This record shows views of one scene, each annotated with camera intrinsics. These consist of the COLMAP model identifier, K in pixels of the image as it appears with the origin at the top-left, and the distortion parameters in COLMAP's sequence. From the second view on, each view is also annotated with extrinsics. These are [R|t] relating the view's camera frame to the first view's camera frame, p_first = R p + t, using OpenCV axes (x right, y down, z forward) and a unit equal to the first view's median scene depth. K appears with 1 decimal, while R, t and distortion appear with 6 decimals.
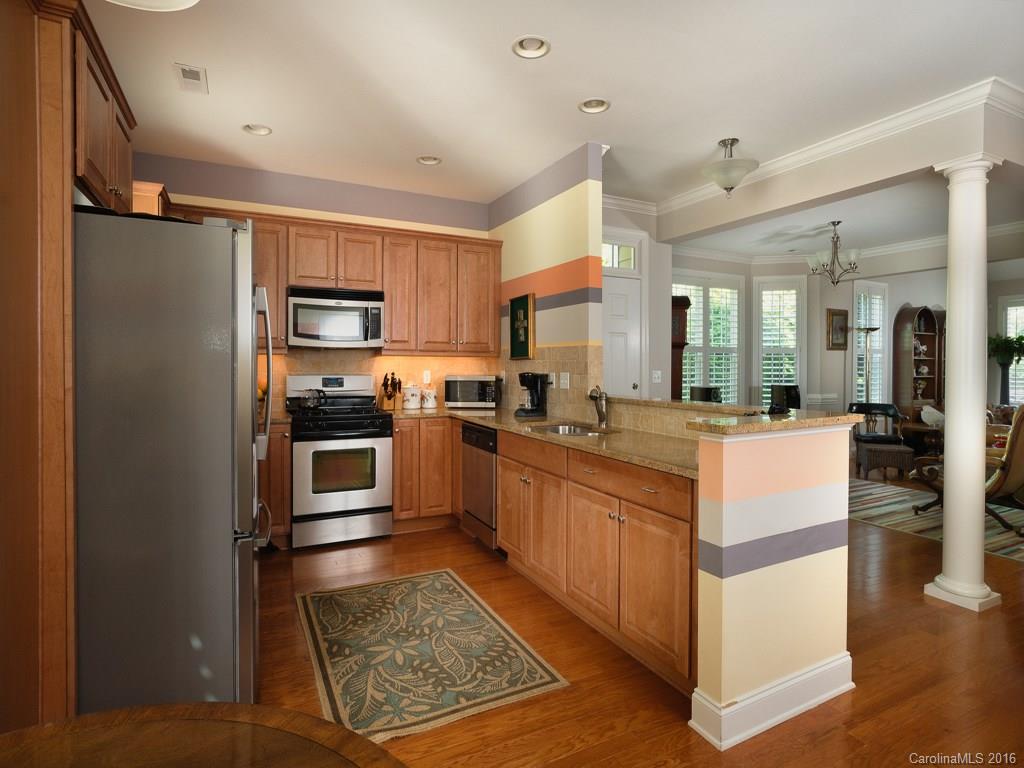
lens RADIAL K [[538.3, 0, 508.3], [0, 538.3, 367.2], [0, 0, 1]] dist [-0.032195, -0.000274]
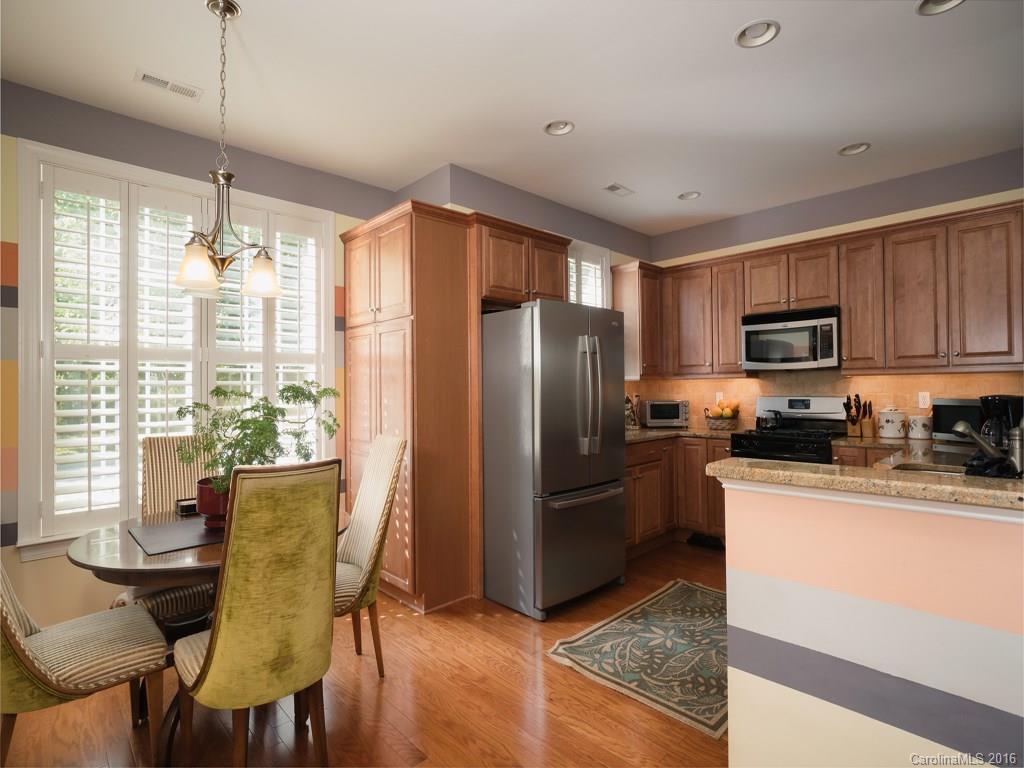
lens RADIAL K [[538.3, 0, 508.3], [0, 538.3, 367.2], [0, 0, 1]] dist [-0.032195, -0.000274]
pose [[0.265141, -0.042057, -0.963292, 0.512095], [0.006908, 0.999105, -0.041719, -0.002059], [0.964185, 0.004407, 0.265194, 0.231281]]
